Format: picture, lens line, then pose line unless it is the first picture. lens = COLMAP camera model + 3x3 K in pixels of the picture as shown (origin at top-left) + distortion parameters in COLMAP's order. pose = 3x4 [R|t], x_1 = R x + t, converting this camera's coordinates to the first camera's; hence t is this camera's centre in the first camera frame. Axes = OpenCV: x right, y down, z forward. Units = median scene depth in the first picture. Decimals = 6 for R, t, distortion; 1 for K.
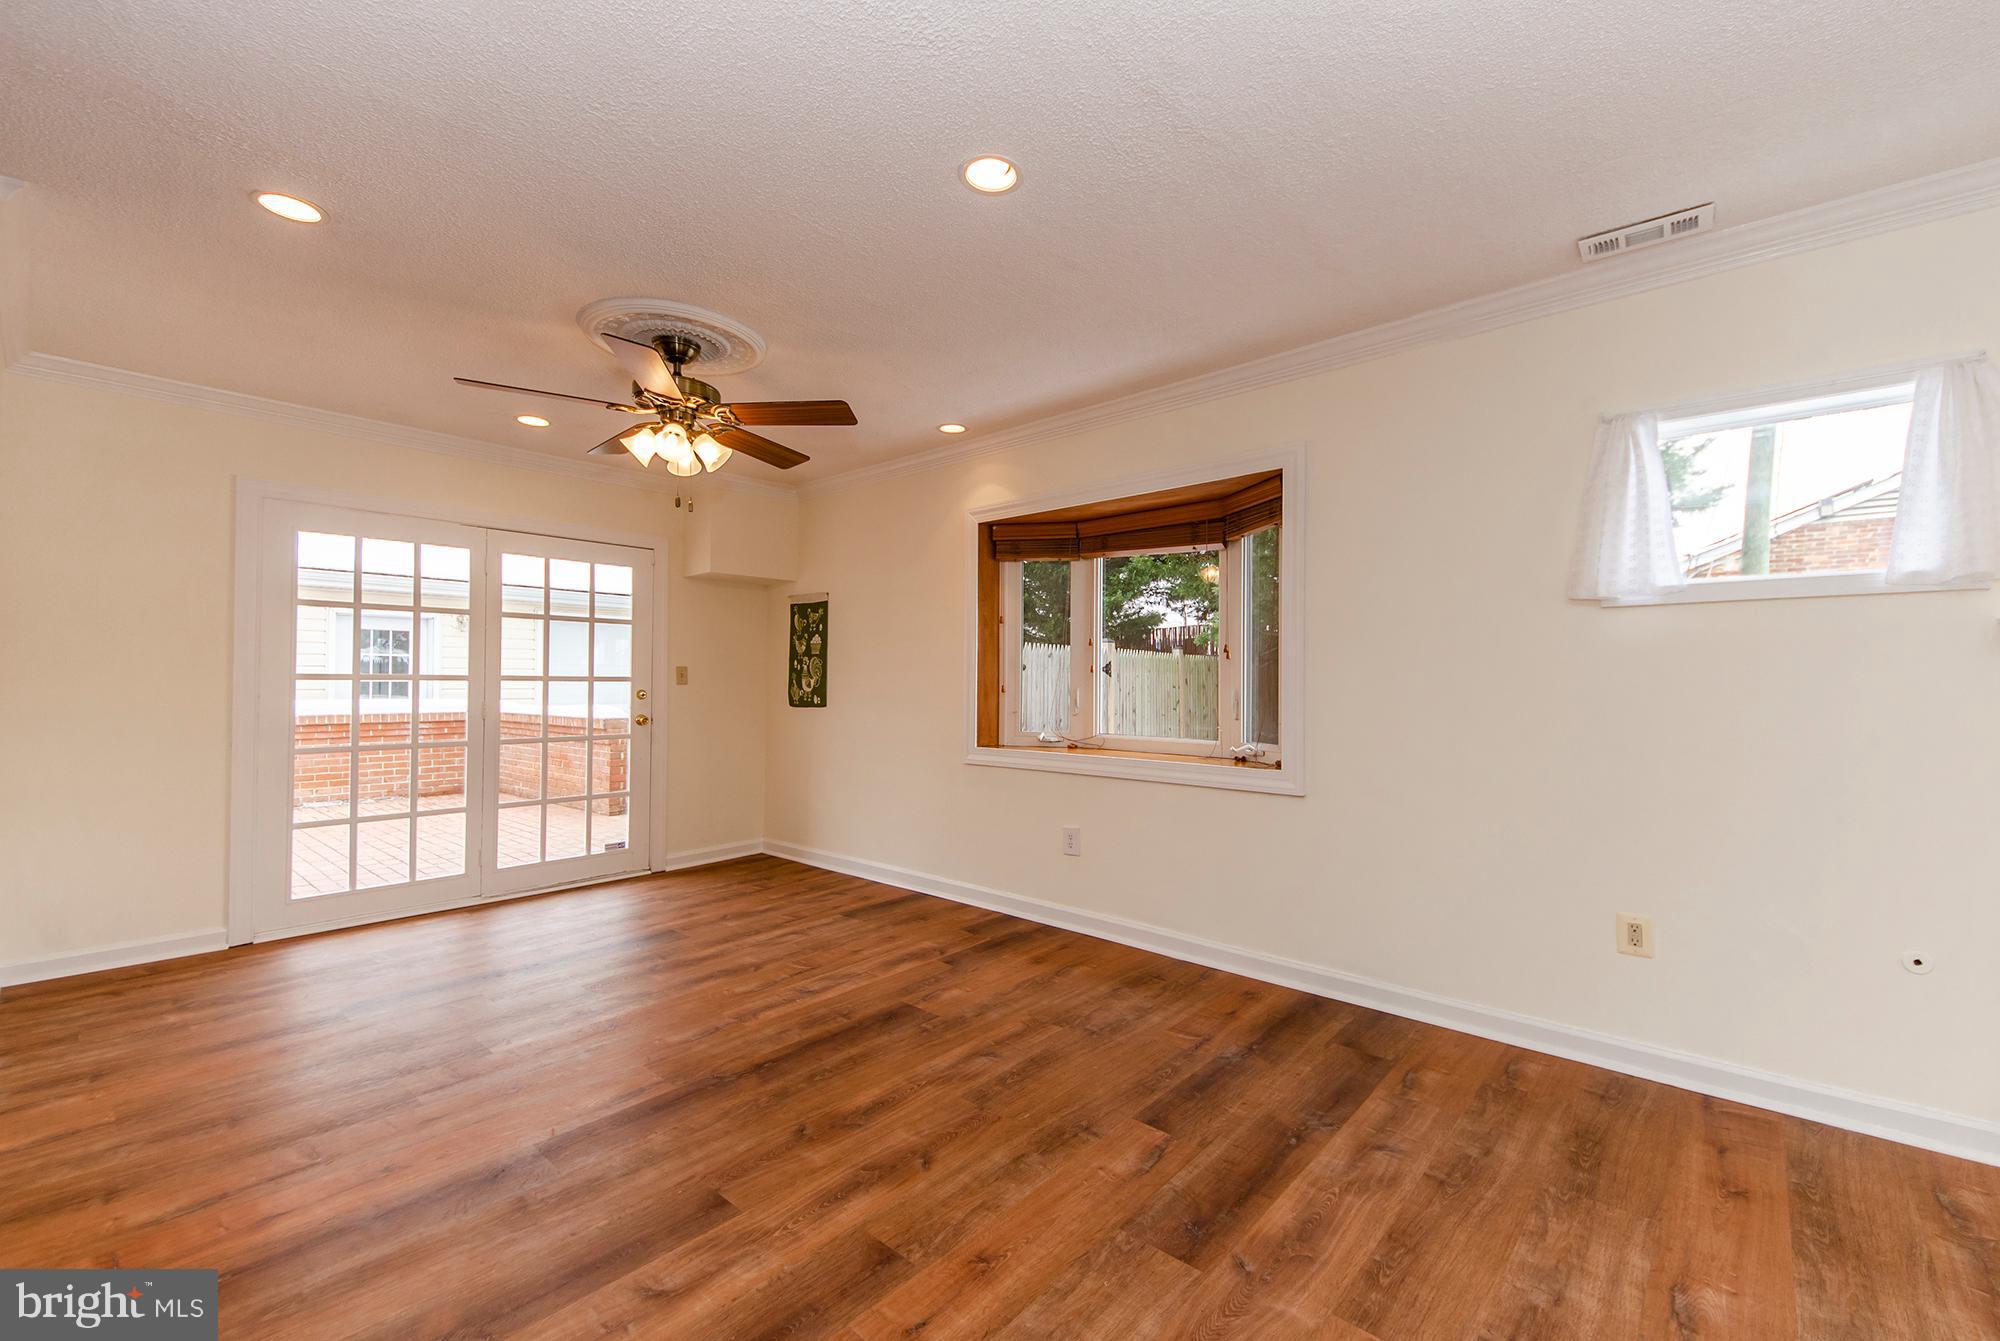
lens RADIAL K [[815.8, 0, 998.9], [0, 815.8, 666.5], [0, 0, 1]] dist [0.012845, -0.002903]
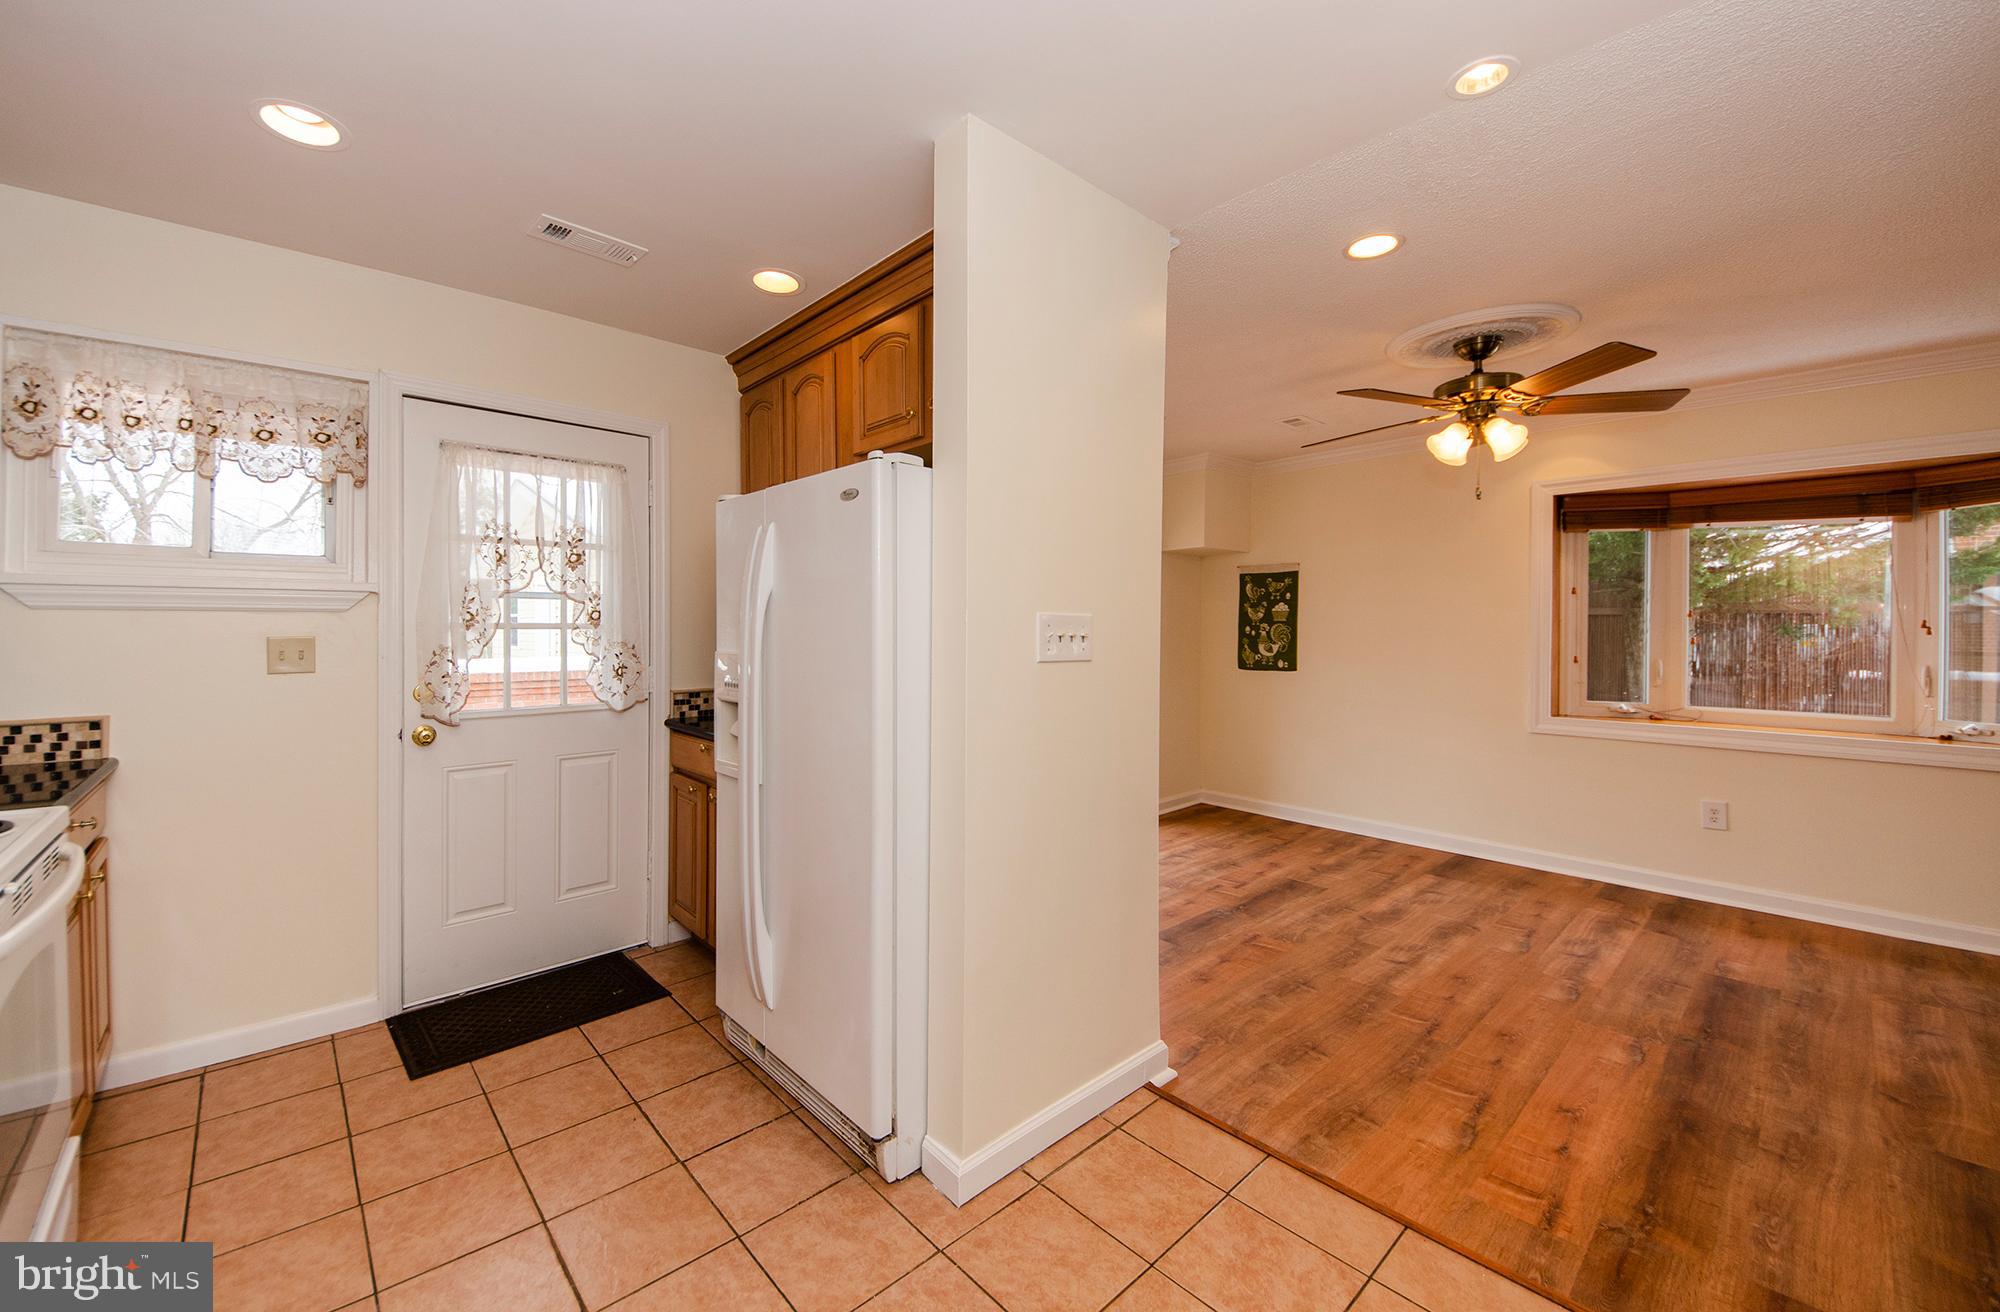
lens RADIAL K [[761.2, 0, 885.2], [0, 761.2, 632.5], [0, 0, 1]] dist [-0.022012, -0.001014]
pose [[0.981798, 0.004248, -0.189878, -0.735438], [0.000135, 0.999734, 0.023067, -0.031077], [0.189926, -0.022673, 0.981537, -0.075561]]
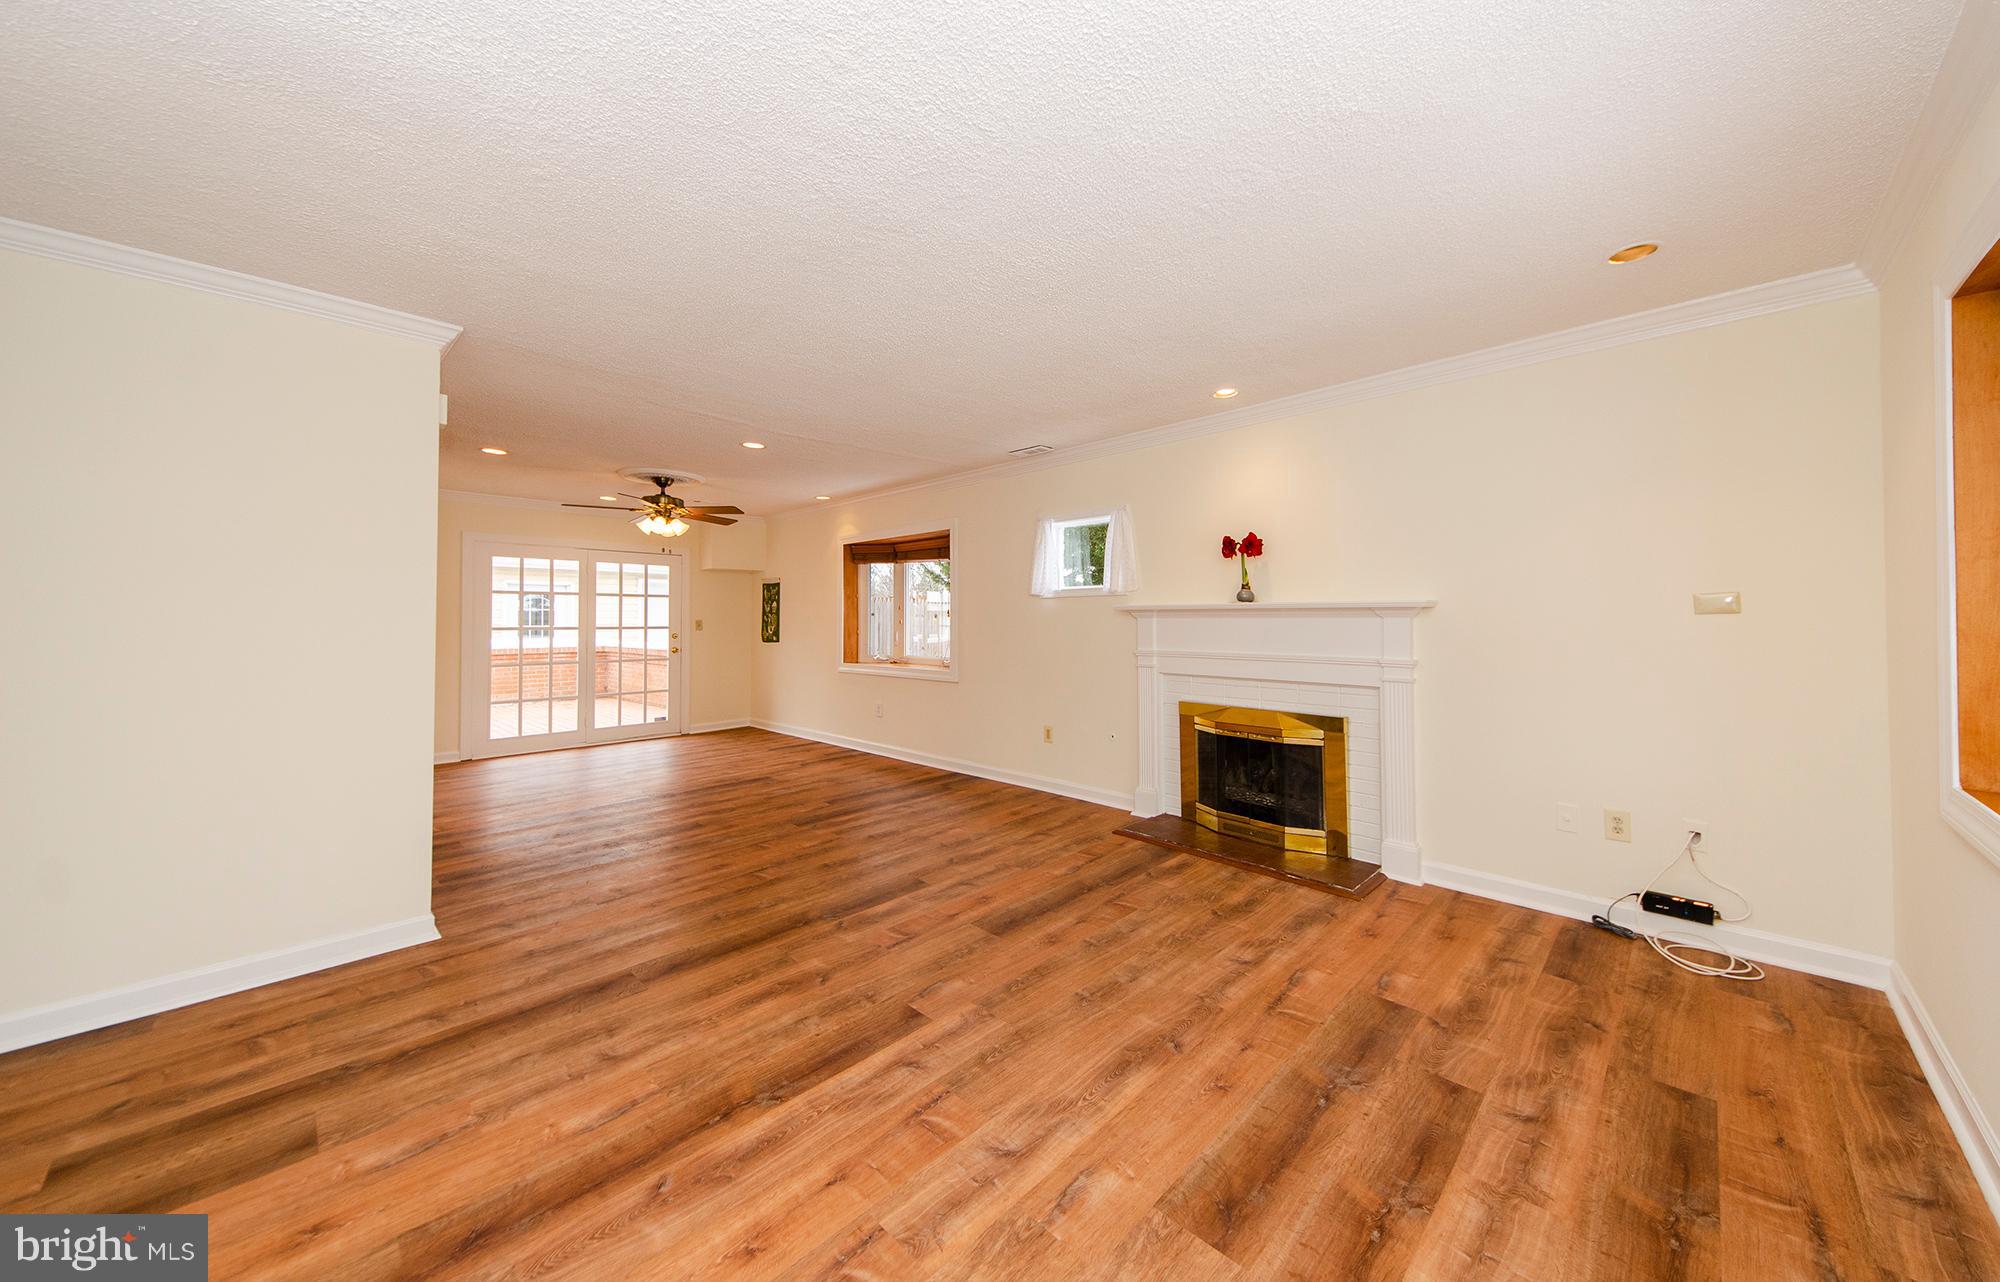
lens RADIAL K [[701.4, 0, 1036.3], [0, 701.4, 606.7], [0, 0, 1]] dist [0.016796, -0.003317]
pose [[0.999539, -0.008020, -0.029293, 0.513042], [0.008050, 0.999967, 0.000908, -0.031862], [0.029284, -0.001143, 0.999570, -0.671619]]
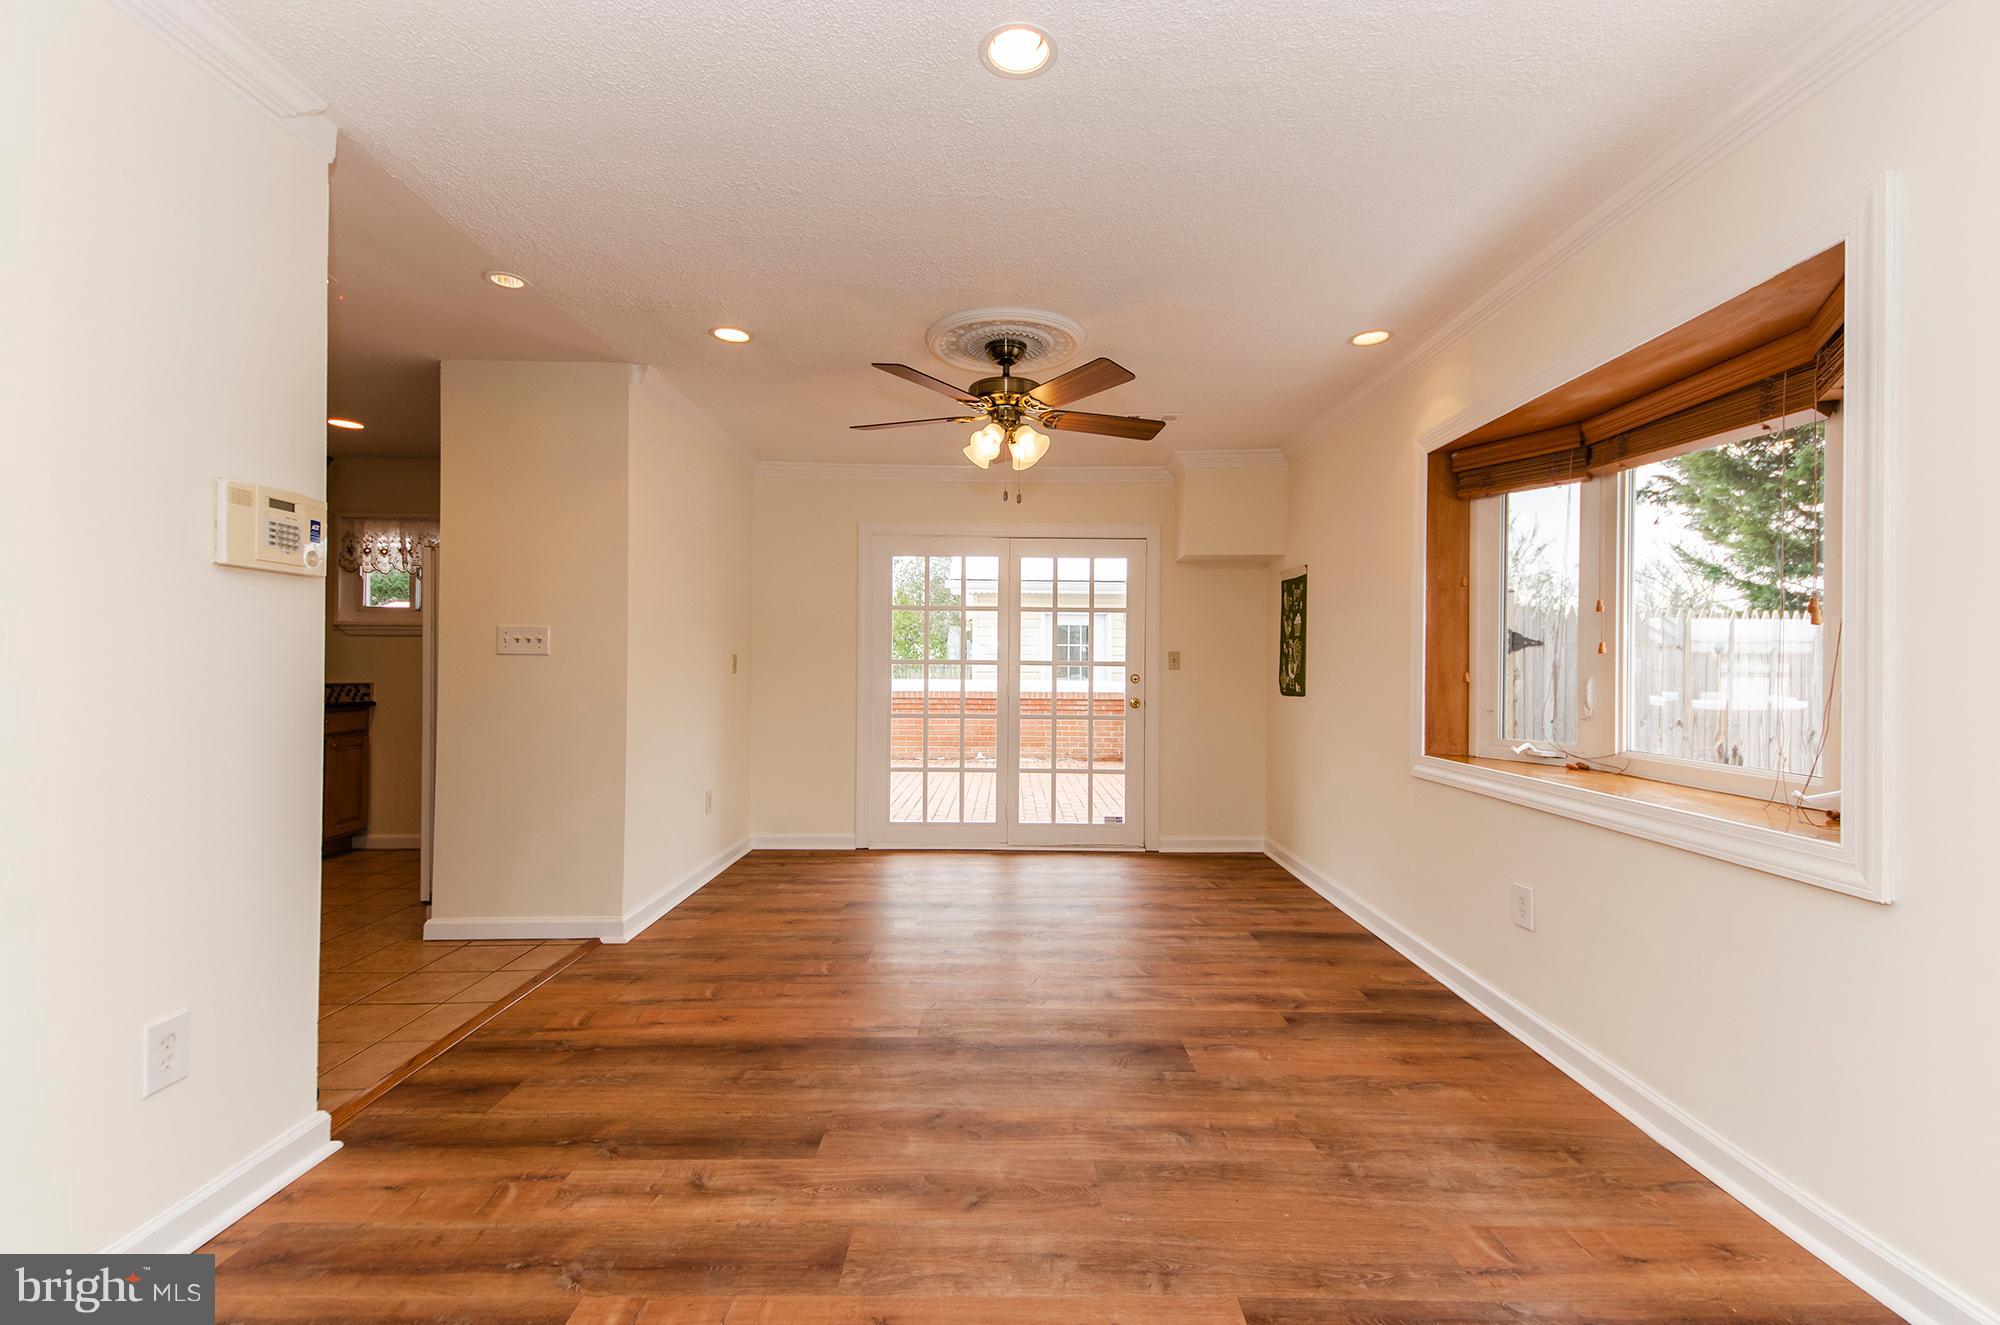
lens RADIAL K [[834.6, 0, 1009.5], [0, 834.6, 656.9], [0, 0, 1]] dist [0.005612, -0.001658]
pose [[0.655988, -0.004235, -0.754760, 0.326513], [0.007272, 0.999973, 0.000710, 0.005605], [0.754737, -0.005954, 0.656001, 0.227611]]
